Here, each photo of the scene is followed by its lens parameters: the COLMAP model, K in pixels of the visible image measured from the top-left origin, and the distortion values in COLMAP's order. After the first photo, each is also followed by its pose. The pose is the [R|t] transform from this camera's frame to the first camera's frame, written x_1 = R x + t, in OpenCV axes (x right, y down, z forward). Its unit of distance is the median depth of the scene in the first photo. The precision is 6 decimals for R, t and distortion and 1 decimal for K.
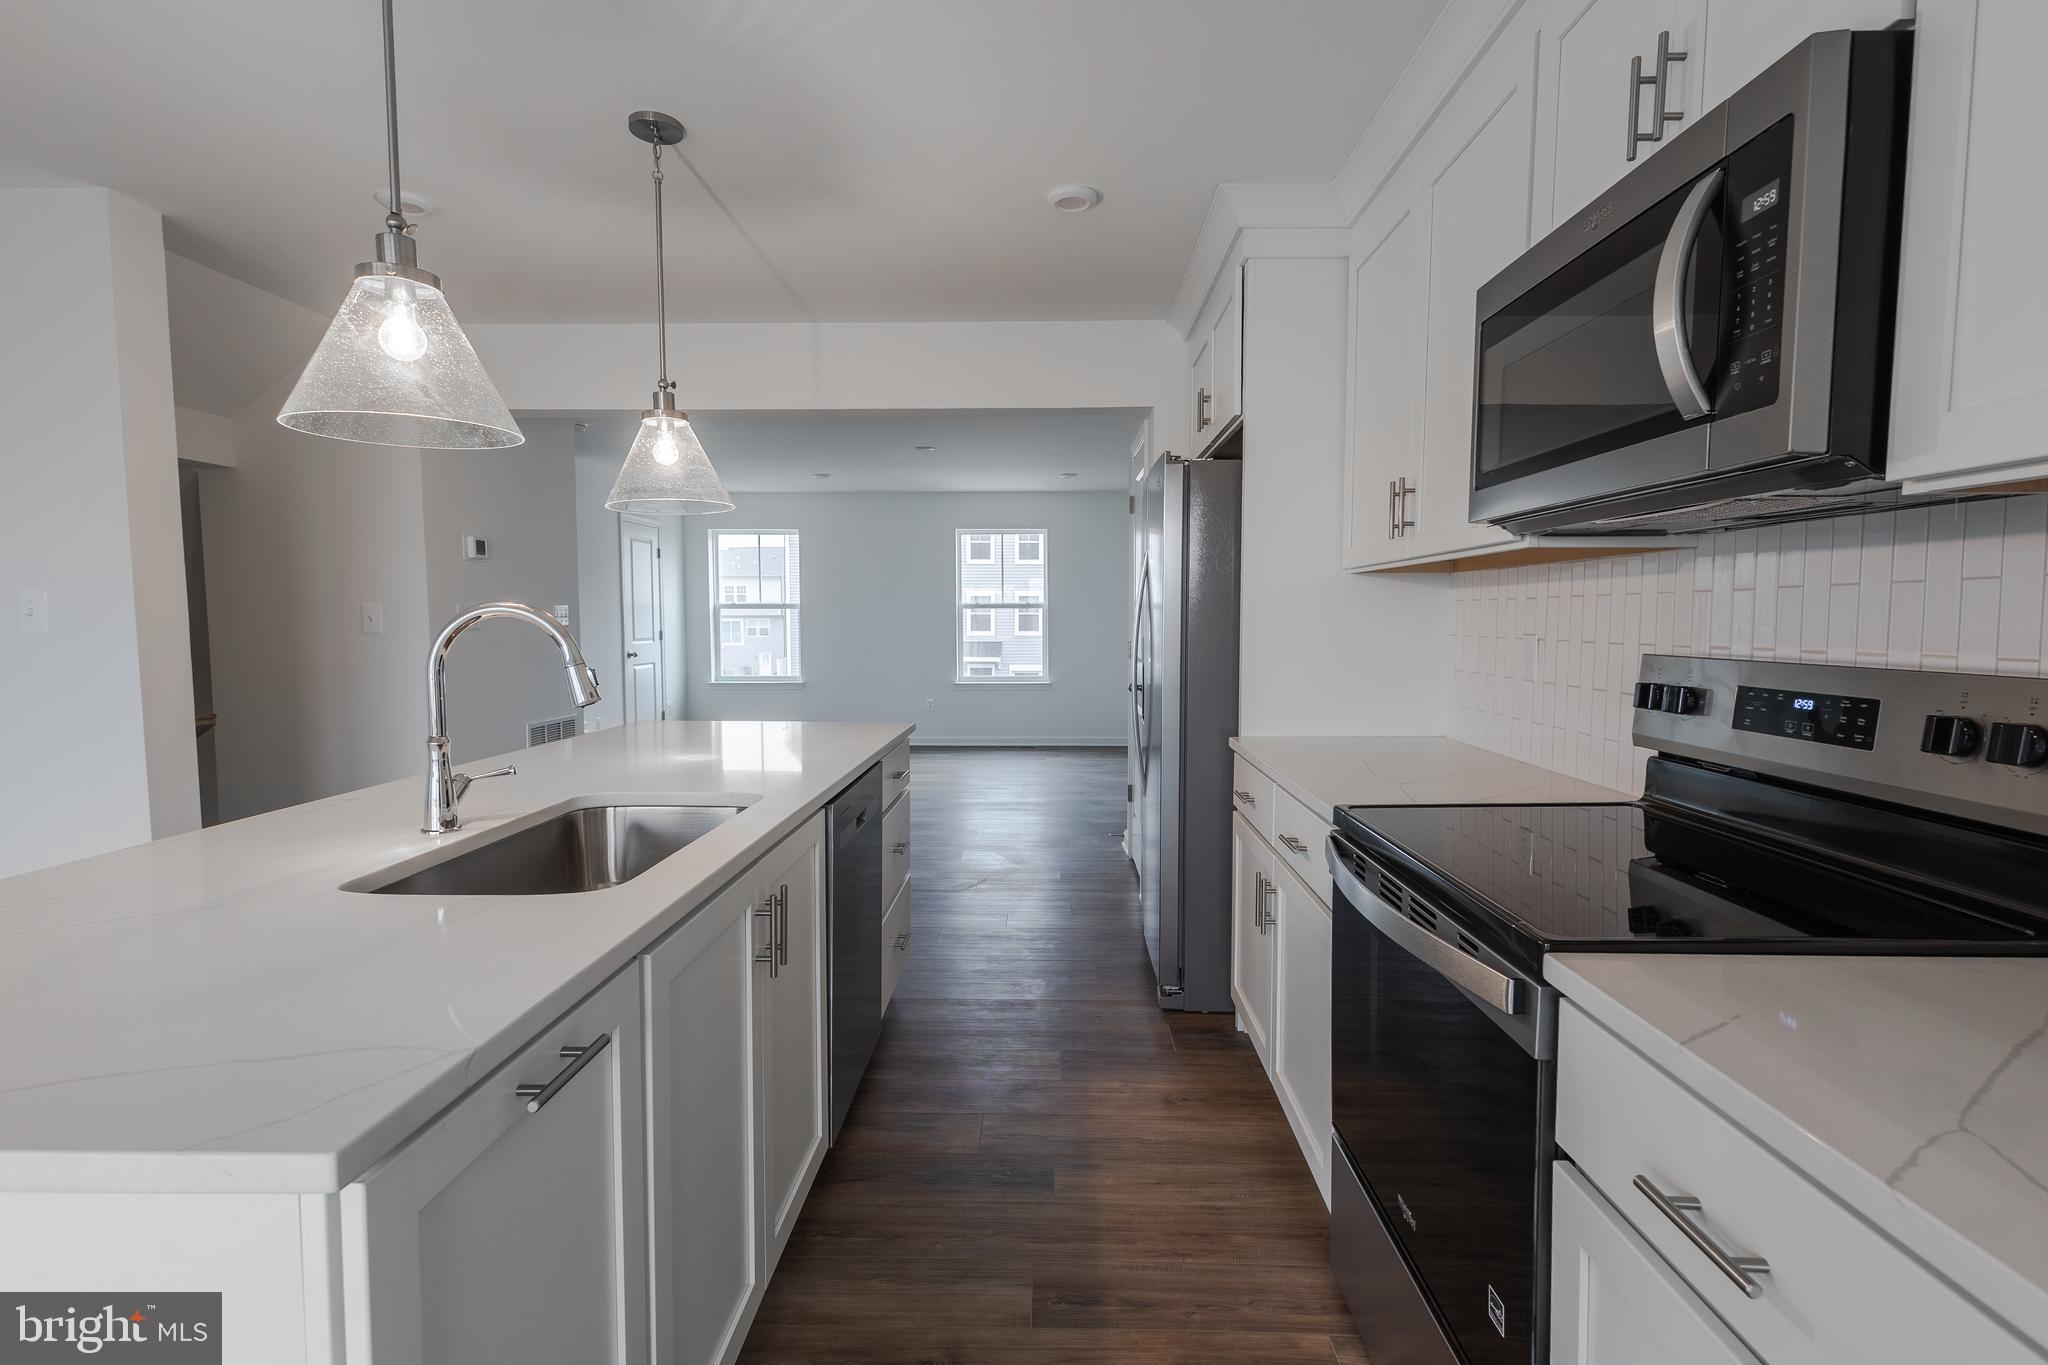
lens RADIAL K [[972.3, 0, 1034.4], [0, 972.3, 684.8], [0, 0, 1]] dist [-0.000315, -0.000218]
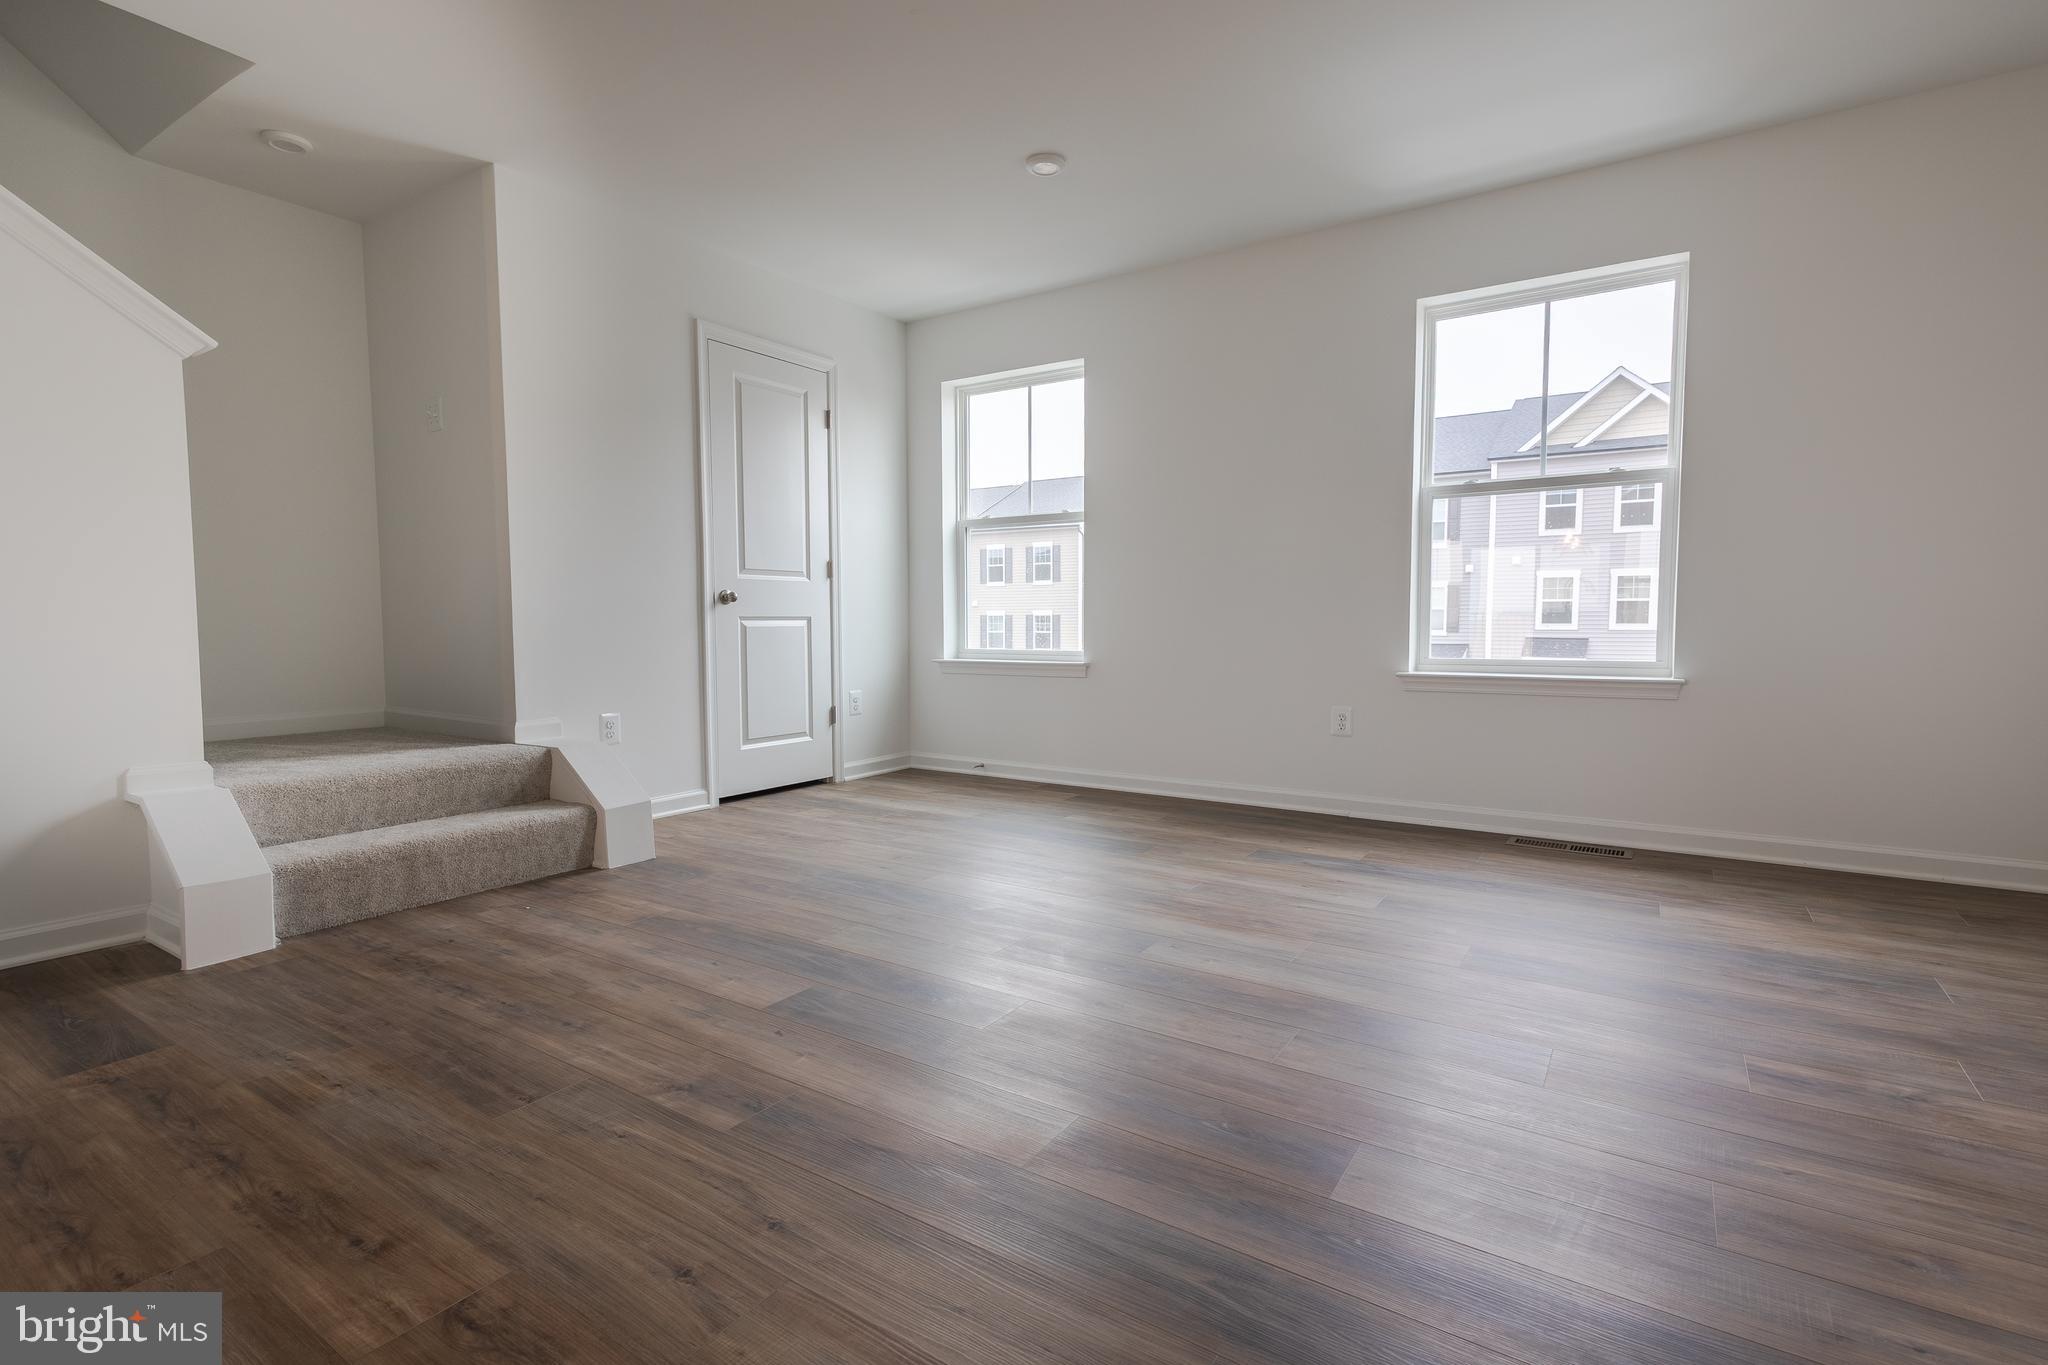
lens RADIAL K [[968.9, 0, 992.0], [0, 968.9, 680.8], [0, 0, 1]] dist [0.001172, -0.000420]
pose [[0.830751, 0.032482, -0.555696, 0.015012], [-0.035513, 0.999355, 0.005323, 0.030168], [0.555510, 0.015312, 0.831369, 2.911234]]
